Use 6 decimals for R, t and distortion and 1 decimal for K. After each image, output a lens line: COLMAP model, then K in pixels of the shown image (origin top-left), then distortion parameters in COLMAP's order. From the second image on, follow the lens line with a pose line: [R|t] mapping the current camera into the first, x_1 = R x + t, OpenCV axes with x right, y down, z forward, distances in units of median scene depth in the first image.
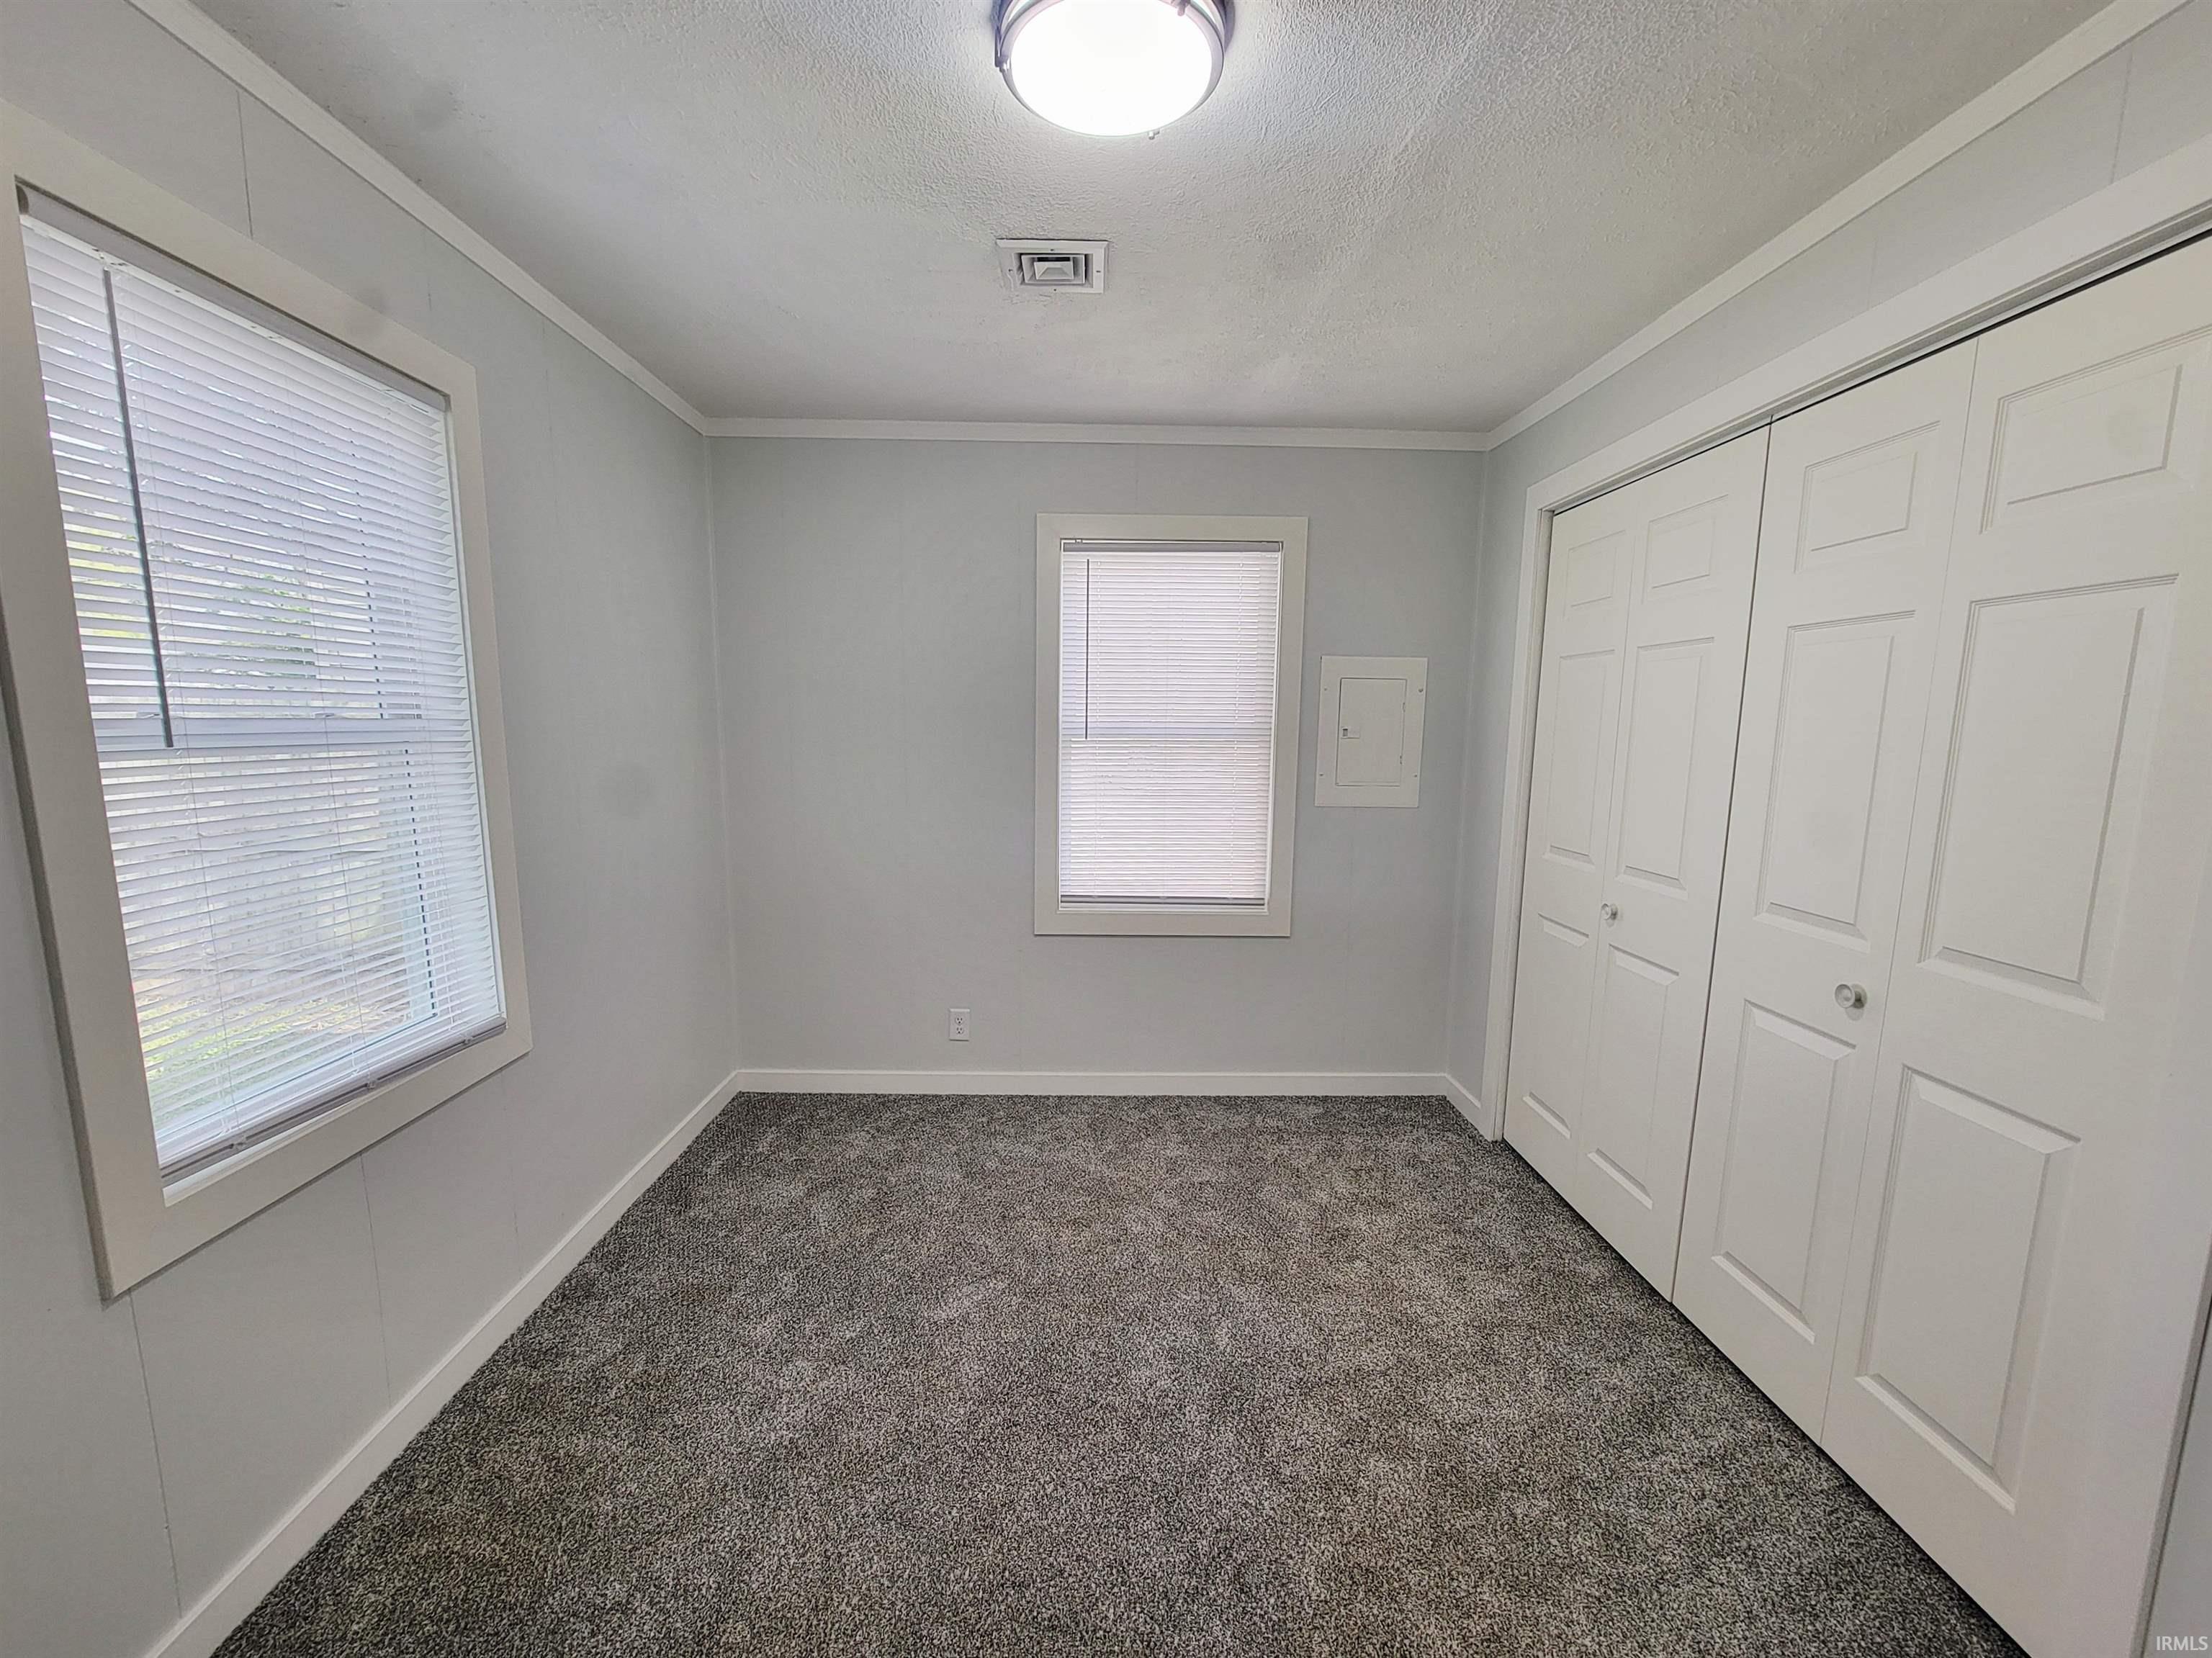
lens RADIAL K [[903.8, 0, 1095.1], [0, 903.8, 859.9], [0, 0, 1]] dist [-0.008101, 0.004590]
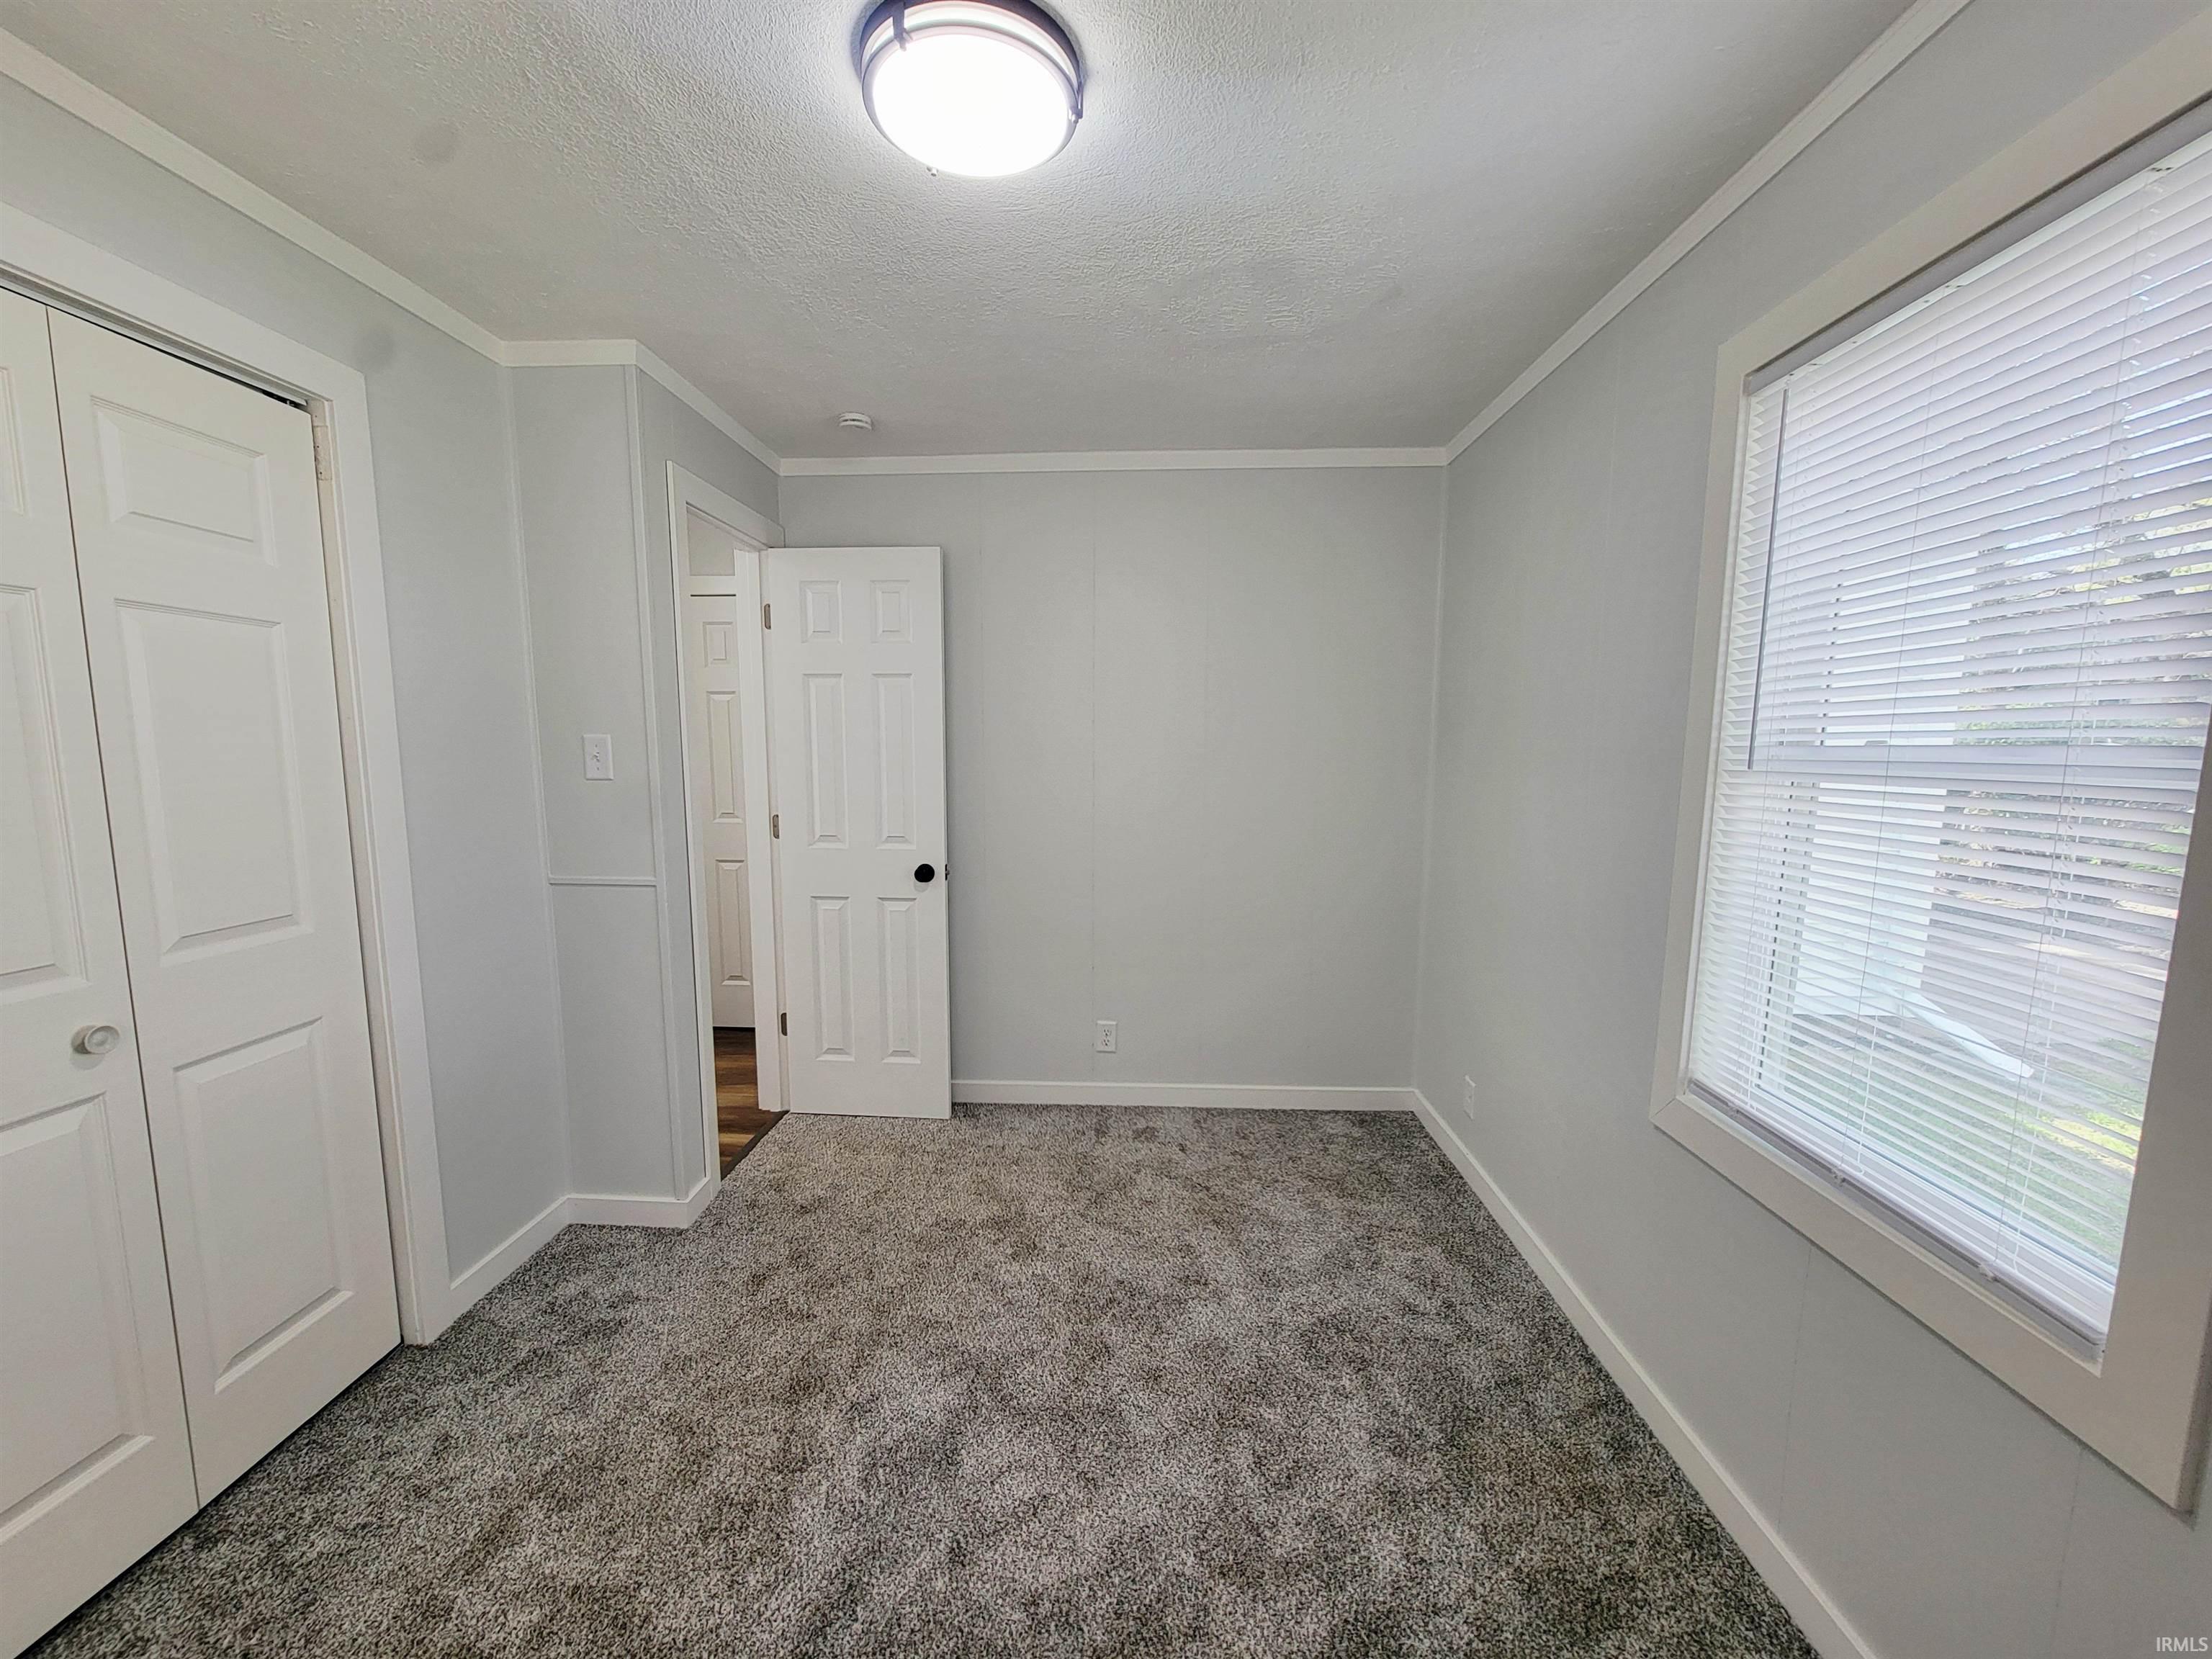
lens RADIAL K [[903.9, 0, 1095.1], [0, 903.9, 860.4], [0, 0, 1]] dist [-0.008101, 0.004590]
pose [[-0.998136, -0.022127, 0.056880, -0.096322], [-0.005904, 0.962600, 0.270863, -0.152528], [-0.060746, 0.270023, -0.960936, 1.039000]]
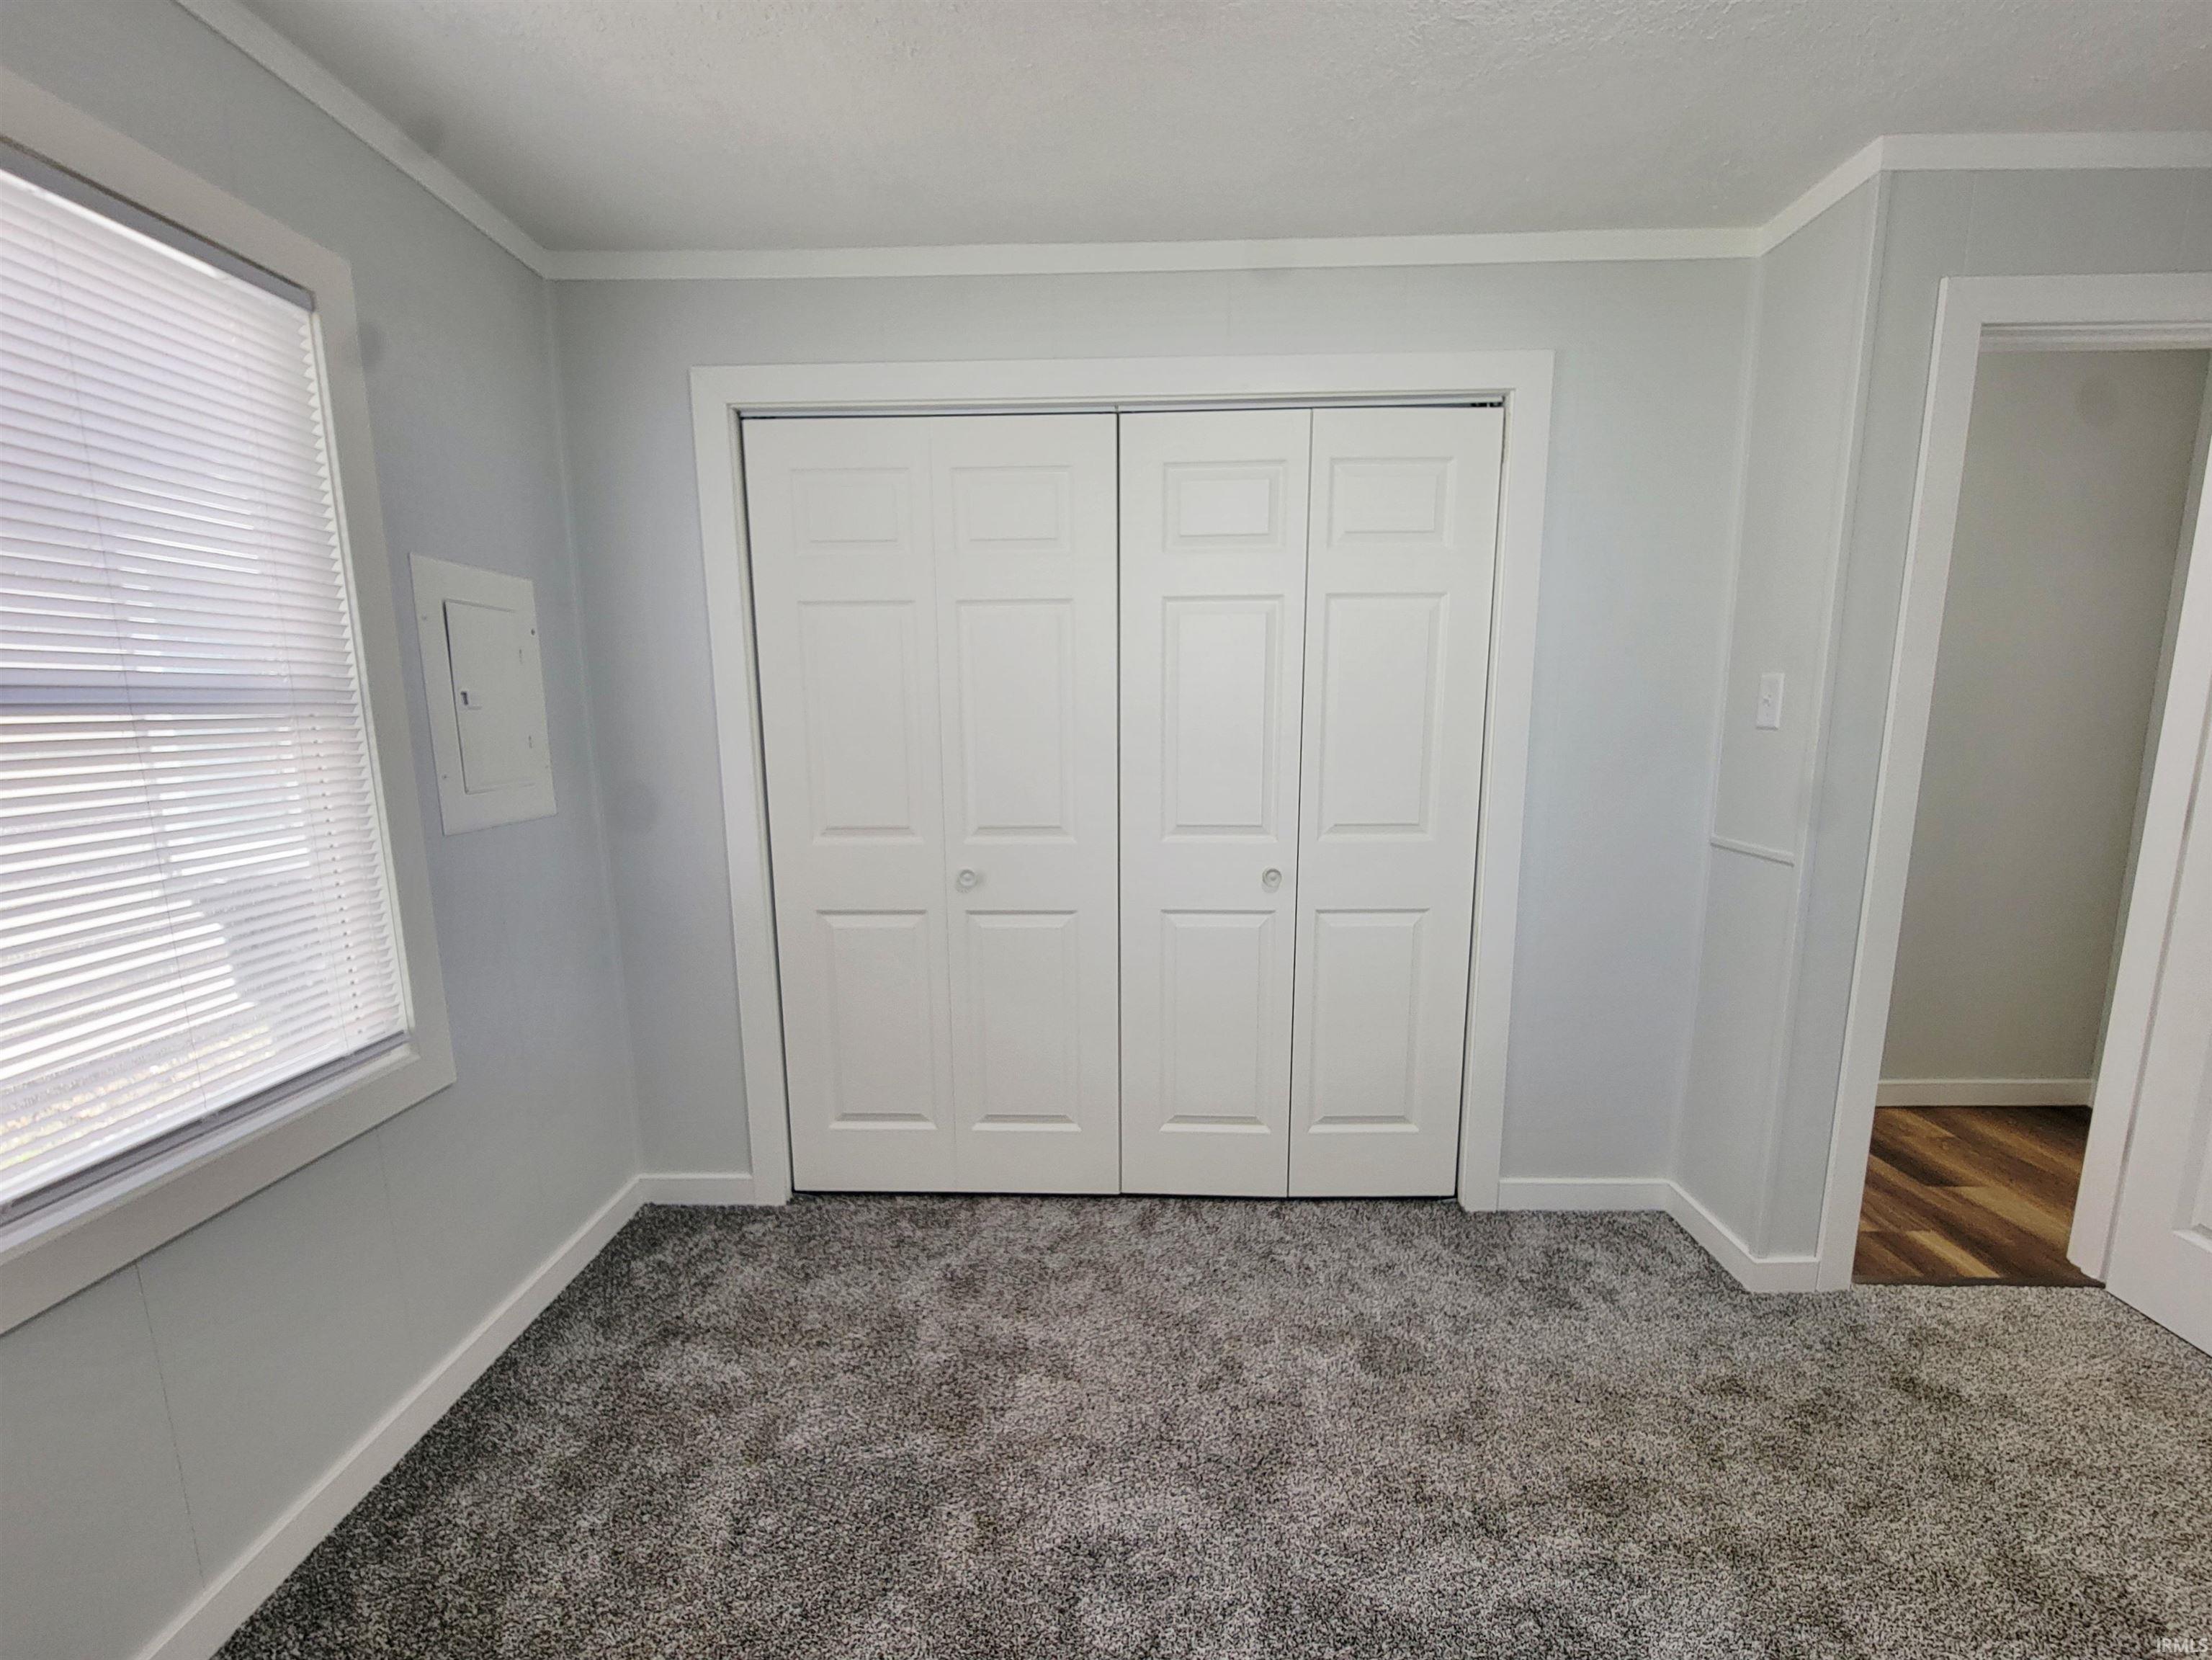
lens RADIAL K [[930.4, 0, 1100.1], [0, 930.4, 858.4], [0, 0, 1]] dist [-0.001921, 0.000169]
pose [[0.042586, -0.173648, 0.983887, -0.352223], [0.155409, 0.973945, 0.165167, -0.092742], [-0.986932, 0.145871, 0.068463, 0.695015]]
